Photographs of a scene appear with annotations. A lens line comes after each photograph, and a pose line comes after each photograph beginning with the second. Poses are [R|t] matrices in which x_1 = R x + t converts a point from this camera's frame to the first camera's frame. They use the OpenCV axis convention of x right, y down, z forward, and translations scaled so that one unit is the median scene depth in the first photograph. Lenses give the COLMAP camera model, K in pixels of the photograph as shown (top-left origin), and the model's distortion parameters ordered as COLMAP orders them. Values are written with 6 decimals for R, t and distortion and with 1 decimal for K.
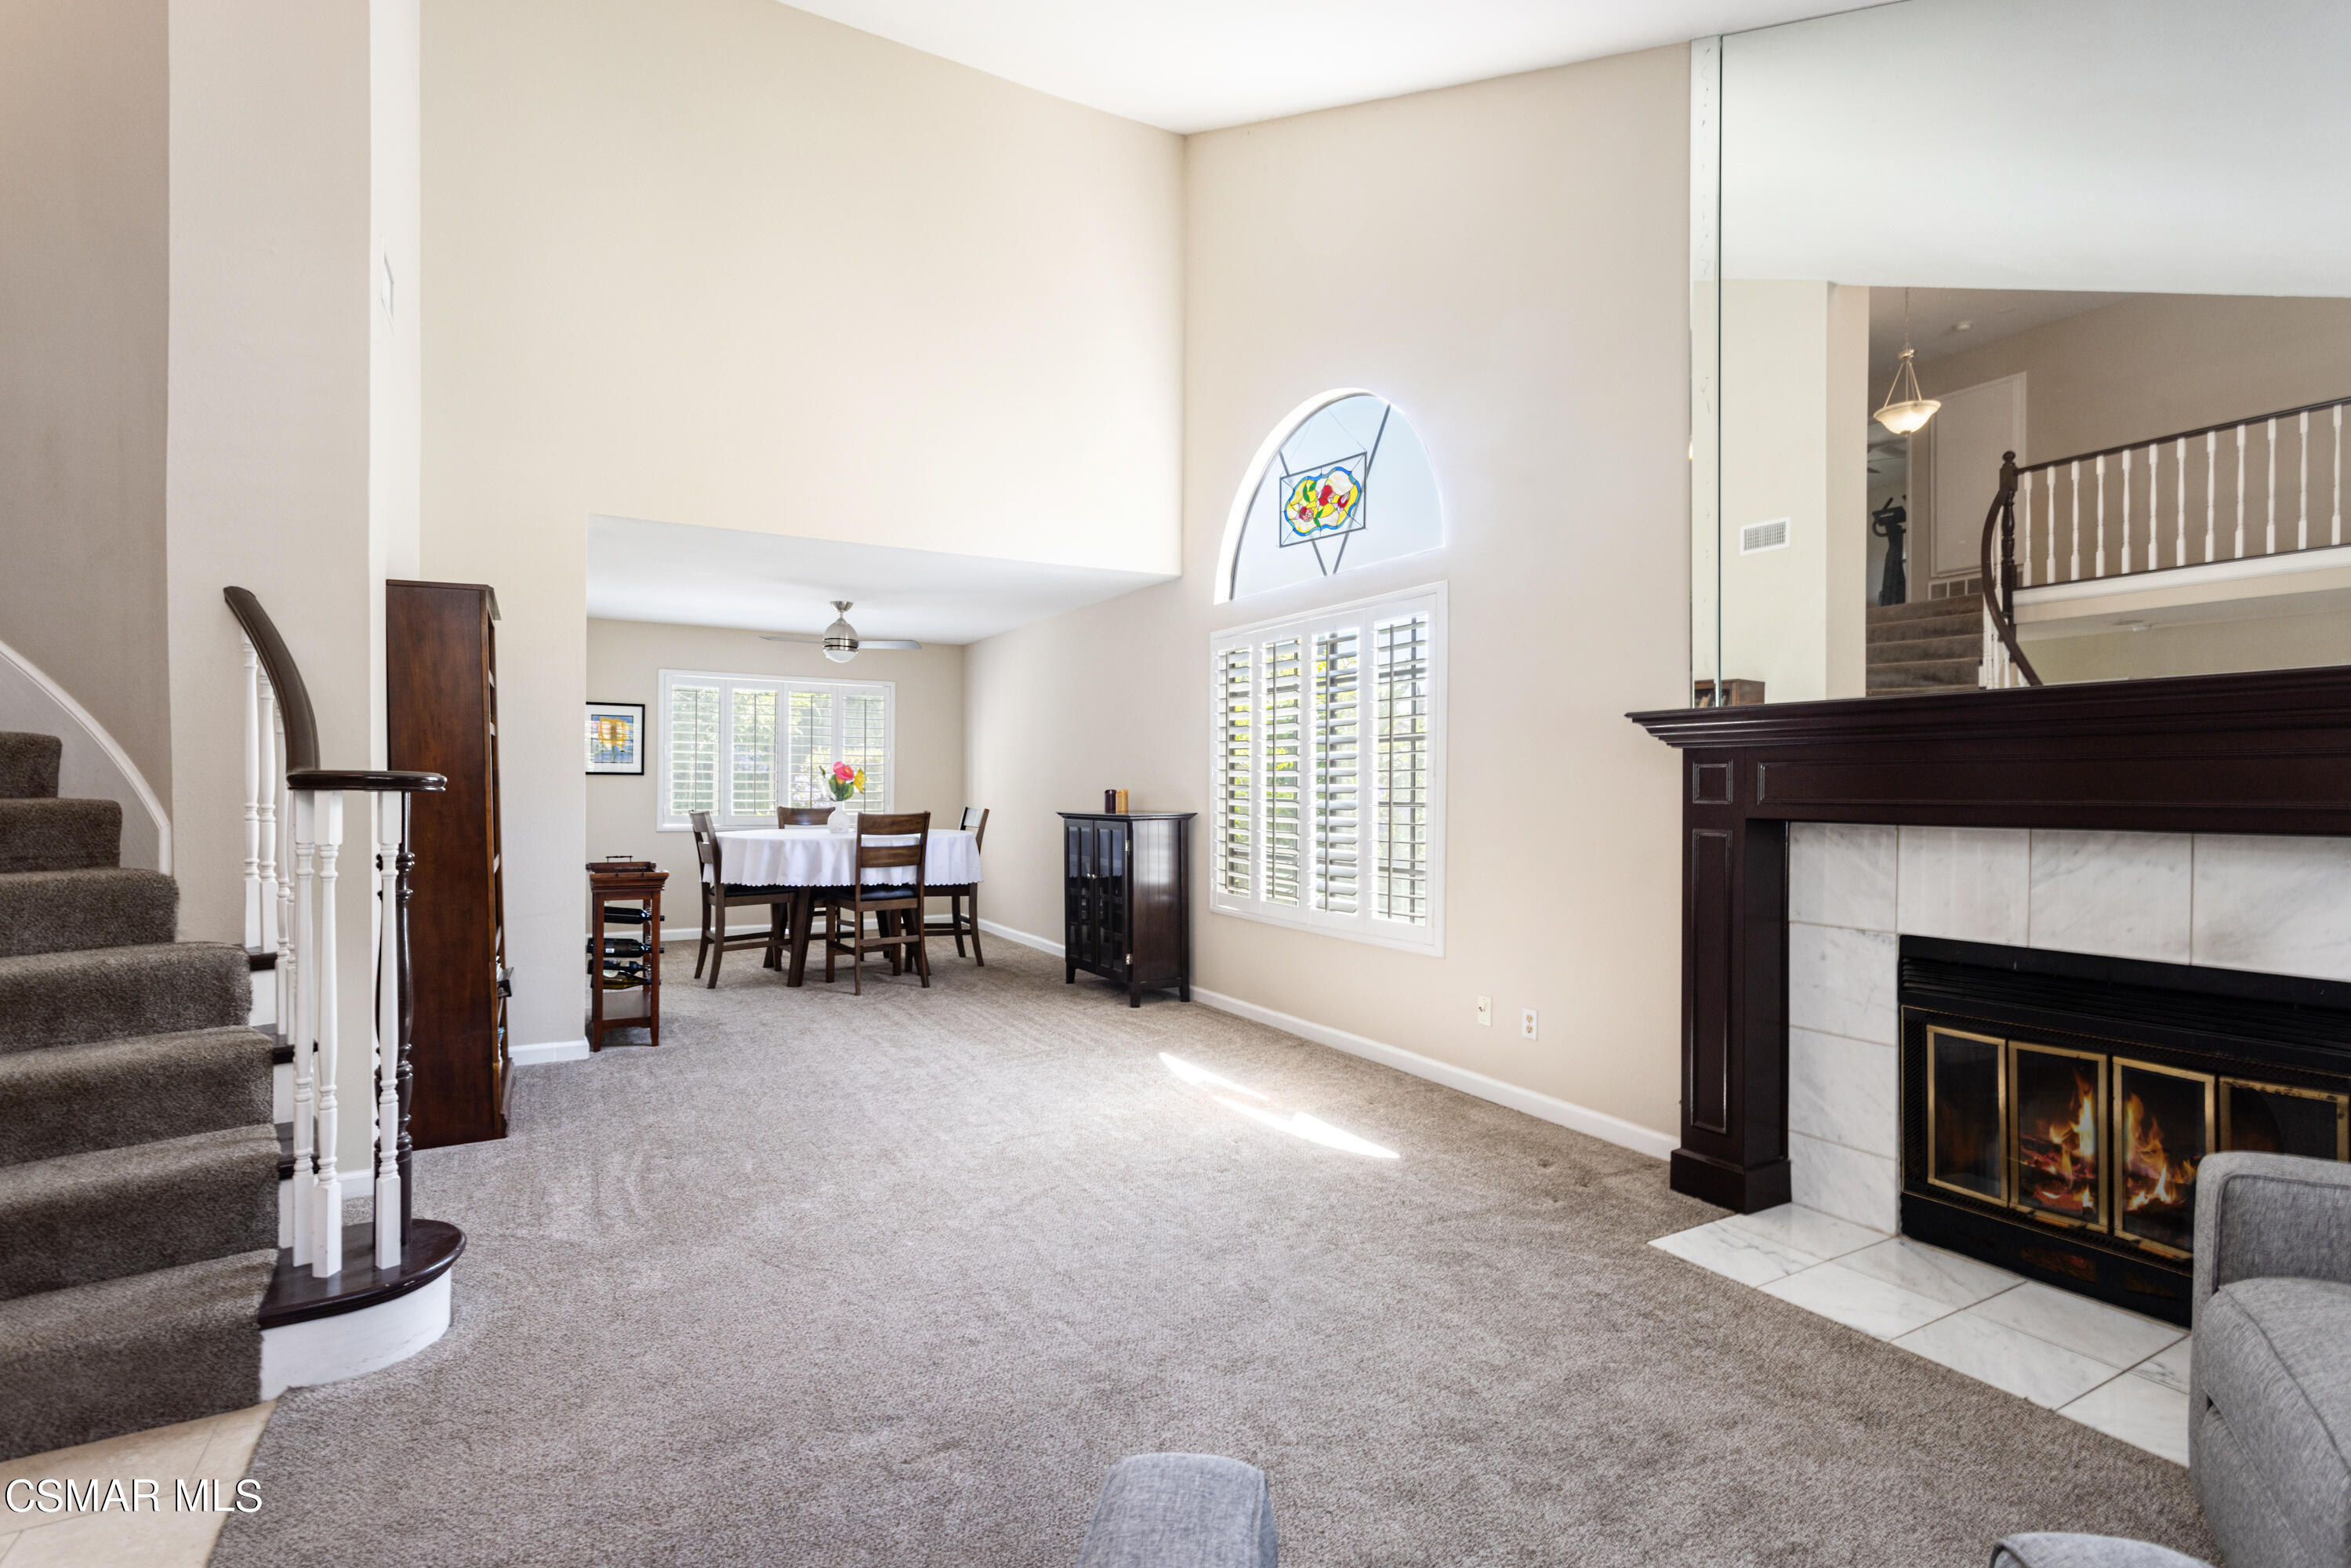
lens RADIAL K [[1095.1, 0, 1172.8], [0, 1095.1, 784.4], [0, 0, 1]] dist [0.003320, 0.001560]
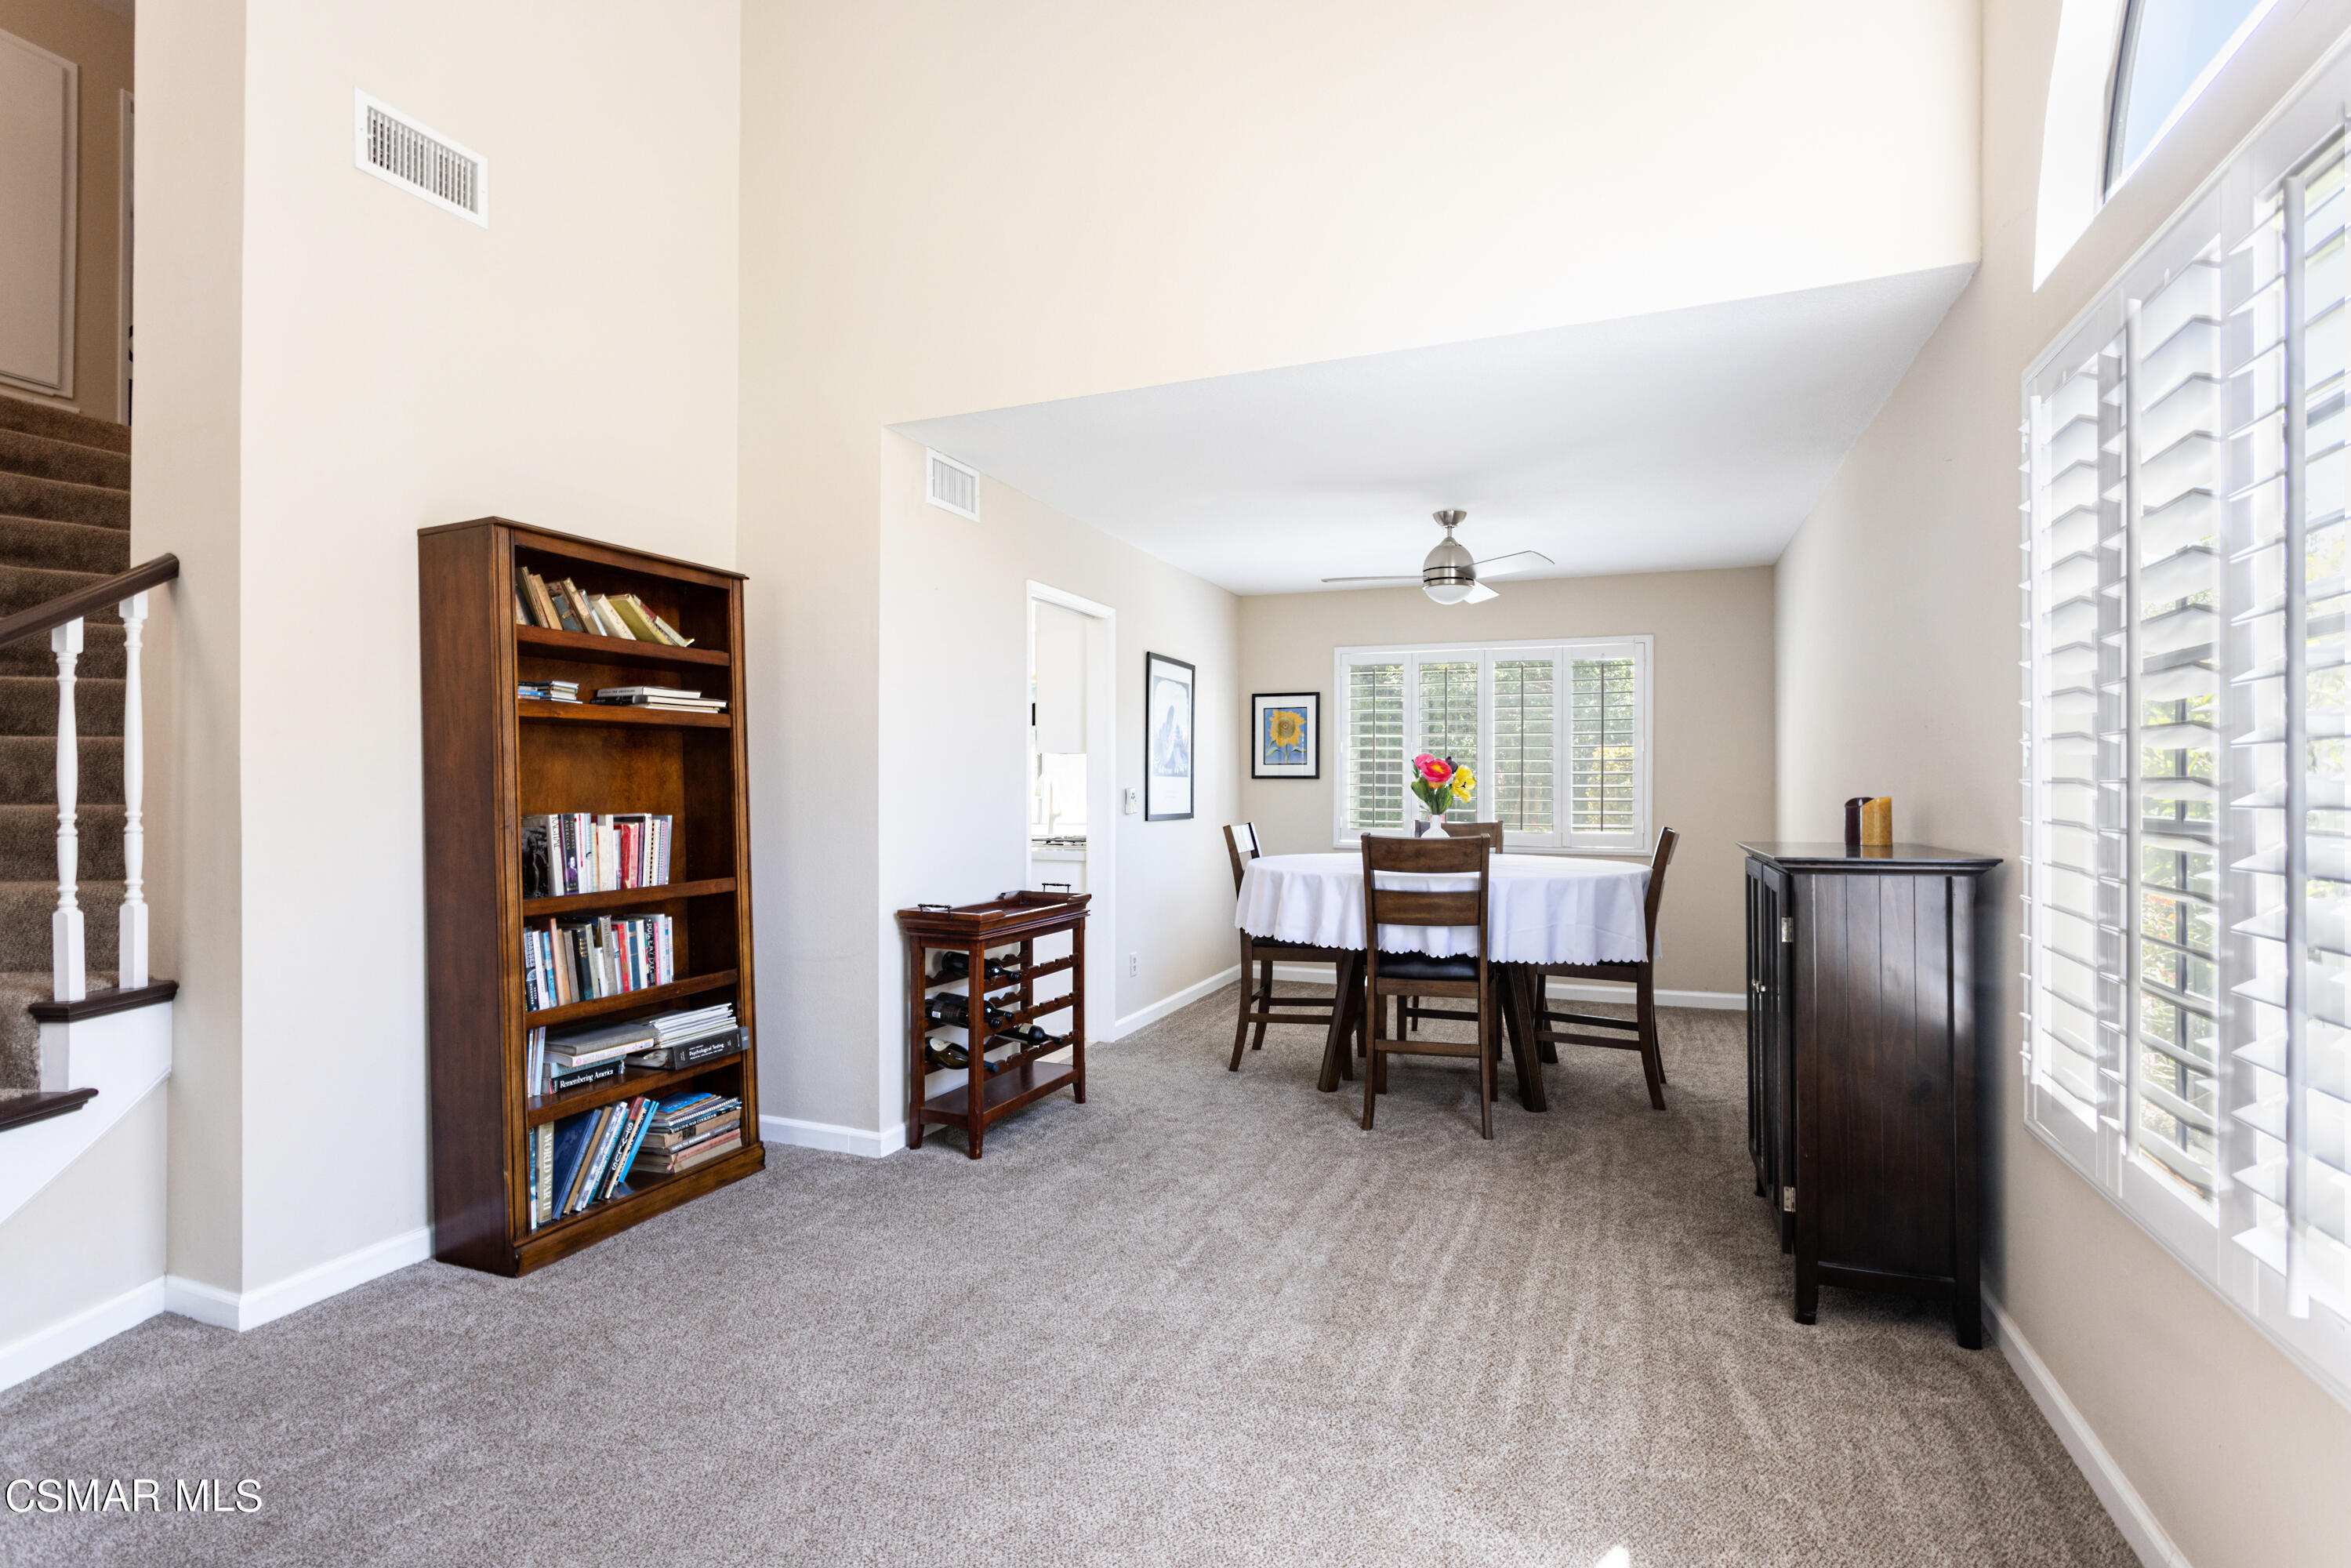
lens RADIAL K [[1119.8, 0, 1179.9], [0, 1119.8, 786.9], [0, 0, 1]] dist [-0.020589, -0.000122]
pose [[0.625430, -0.006684, -0.780252, 0.137865], [0.002790, 0.999976, -0.006329, 0.002979], [0.780275, 0.001781, 0.625434, 0.518015]]
